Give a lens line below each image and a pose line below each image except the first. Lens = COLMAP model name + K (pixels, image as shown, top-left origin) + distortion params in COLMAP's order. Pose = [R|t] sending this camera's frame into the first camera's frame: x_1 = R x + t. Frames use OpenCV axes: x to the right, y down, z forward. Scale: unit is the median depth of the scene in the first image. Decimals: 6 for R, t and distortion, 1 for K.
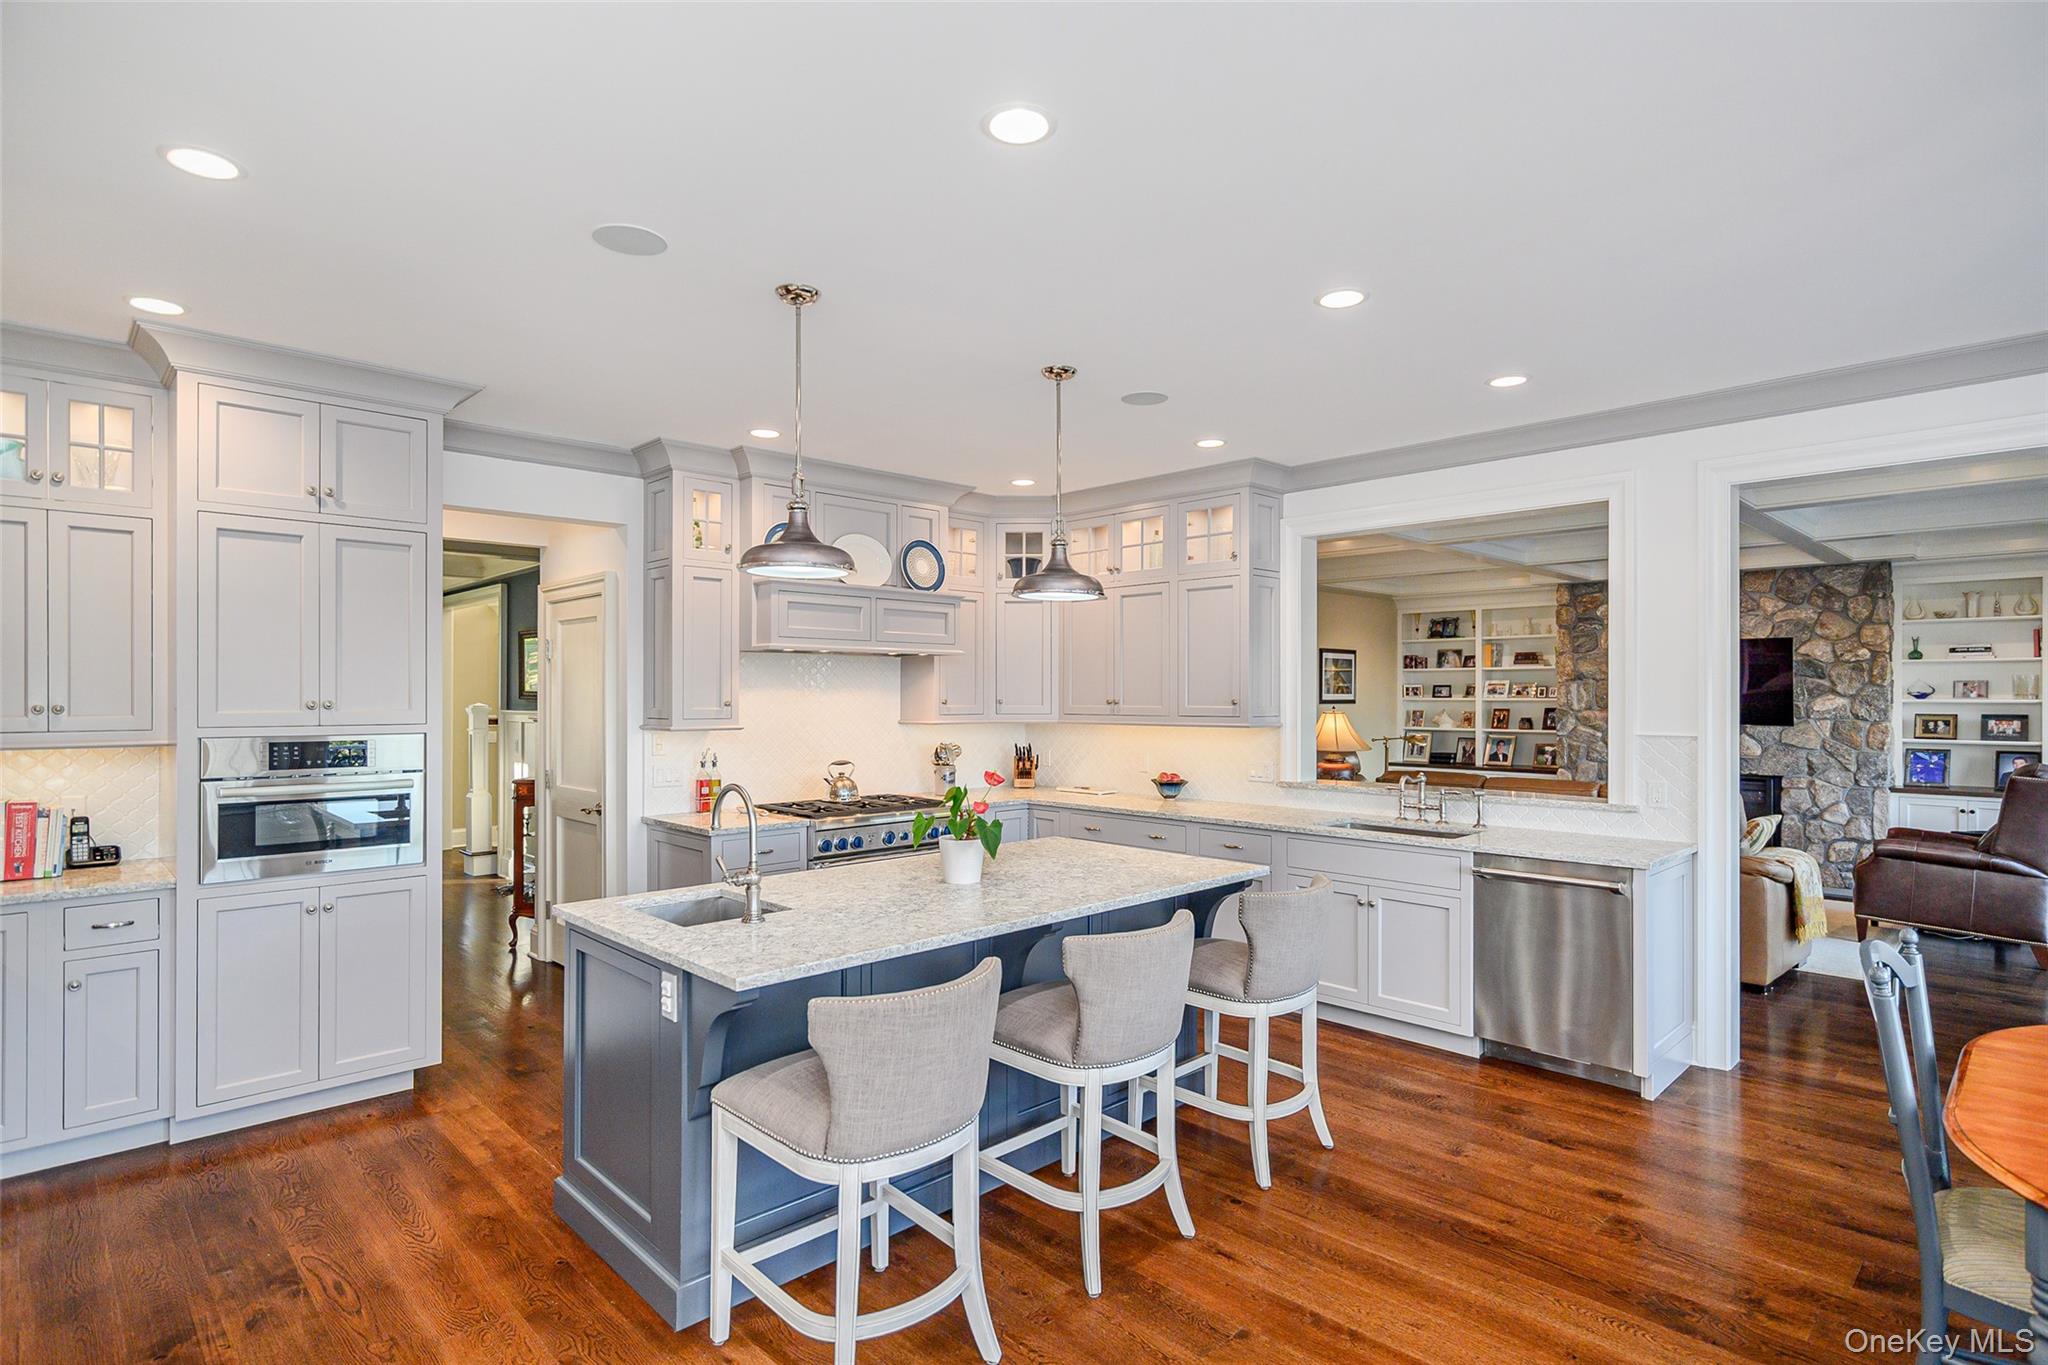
lens RADIAL K [[1040.8, 0, 1025.9], [0, 1040.8, 685.6], [0, 0, 1]] dist [0.002488, 0.002669]
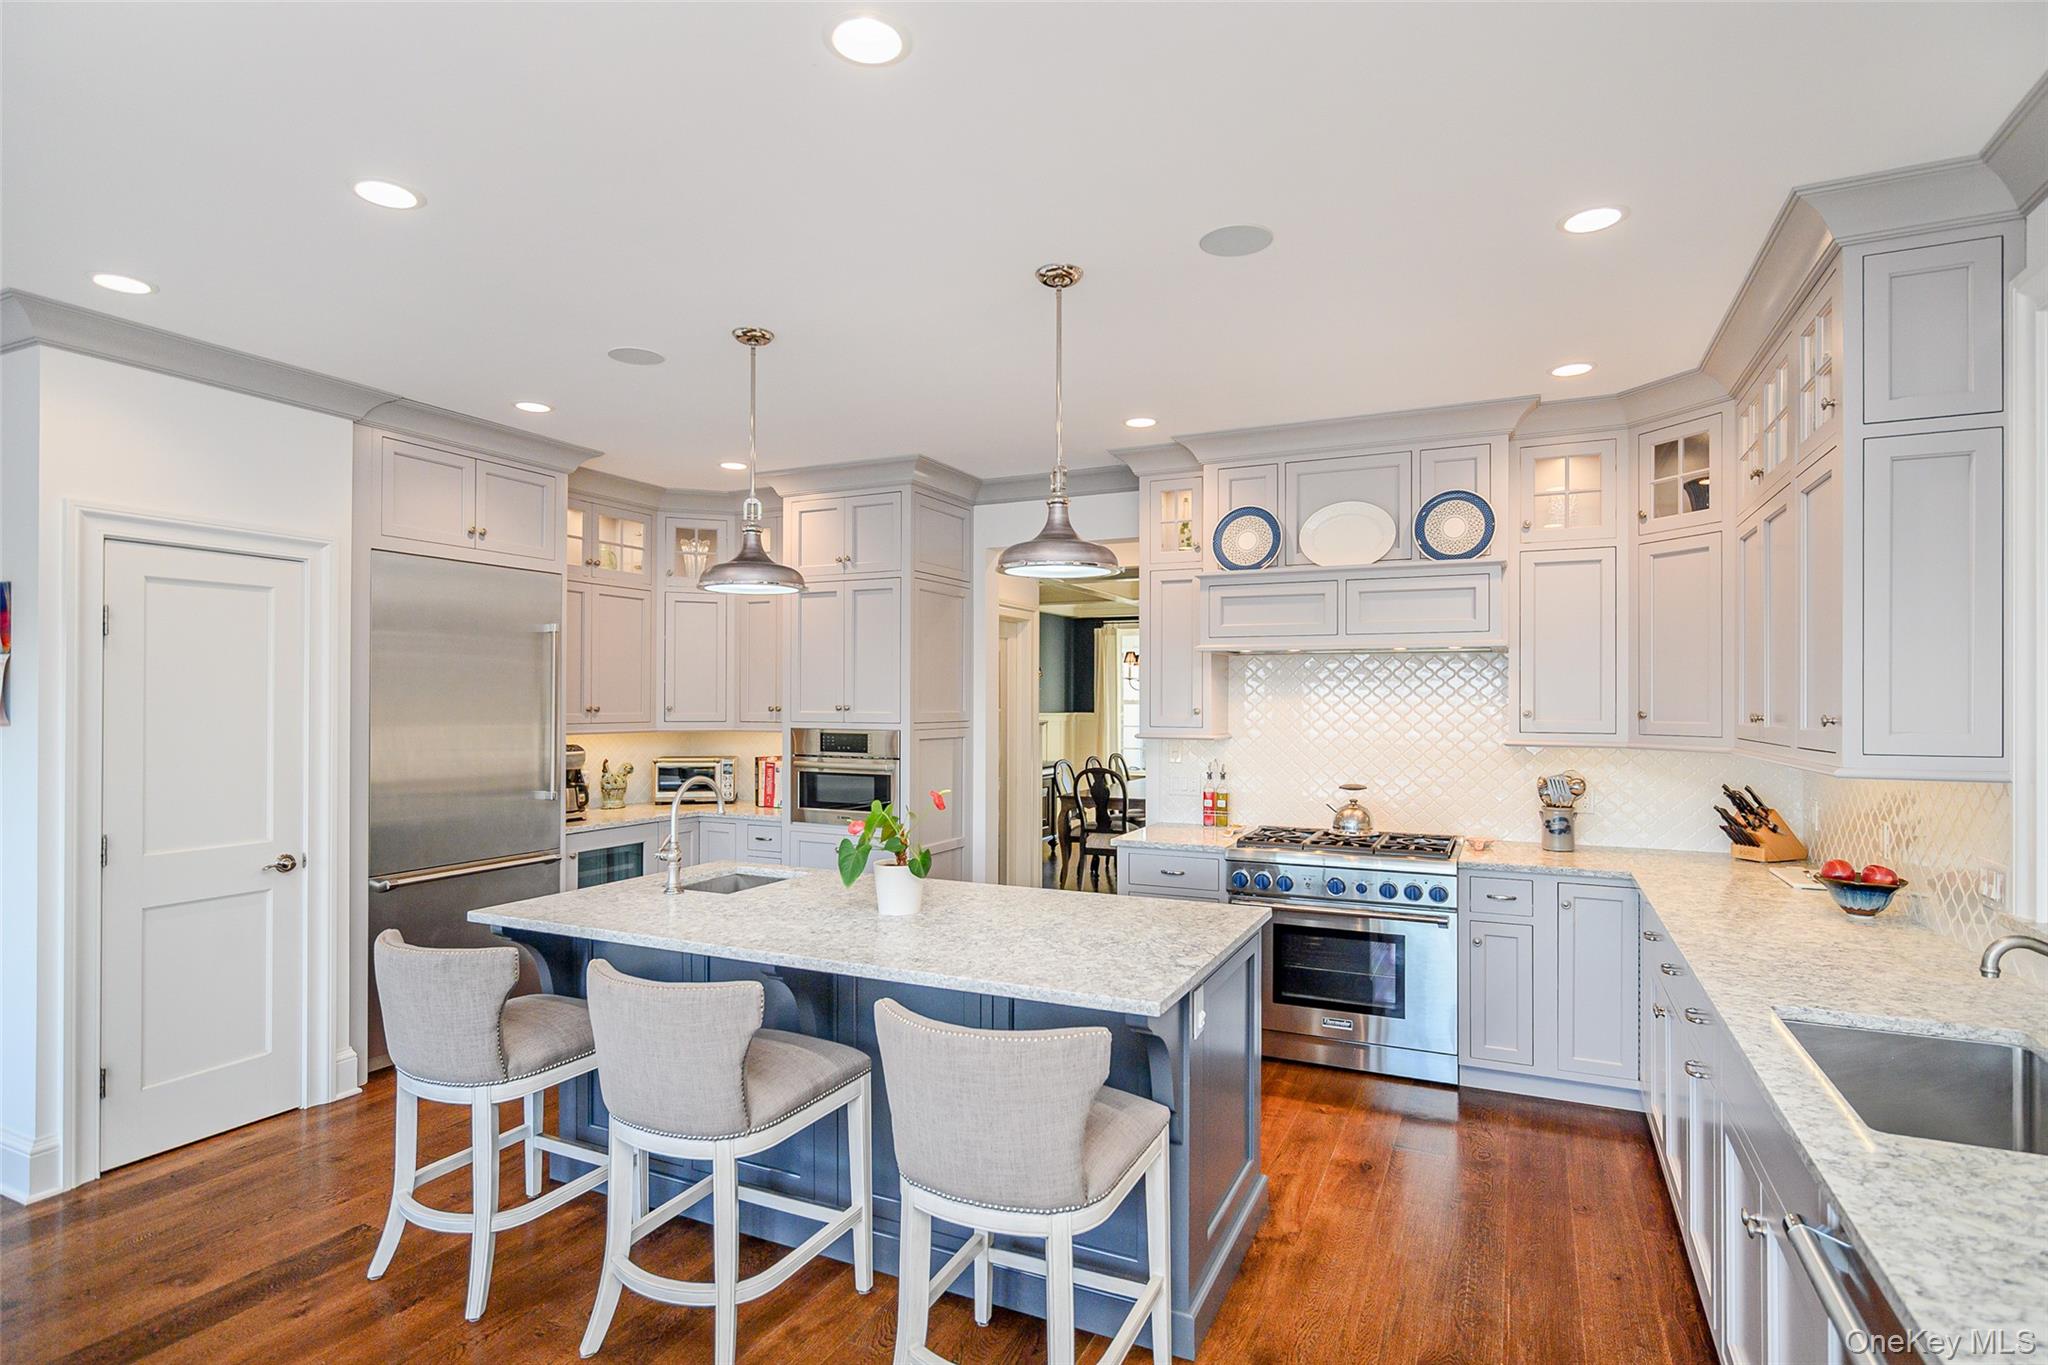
lens RADIAL K [[1040.8, 0, 1020.6], [0, 1040.8, 693.6], [0, 0, 1]] dist [0.002488, 0.002669]
pose [[0.348530, -0.005032, -0.937284, 0.663399], [0.004786, 0.999982, -0.003589, 0.004504], [0.937285, -0.003235, 0.348548, 0.648037]]
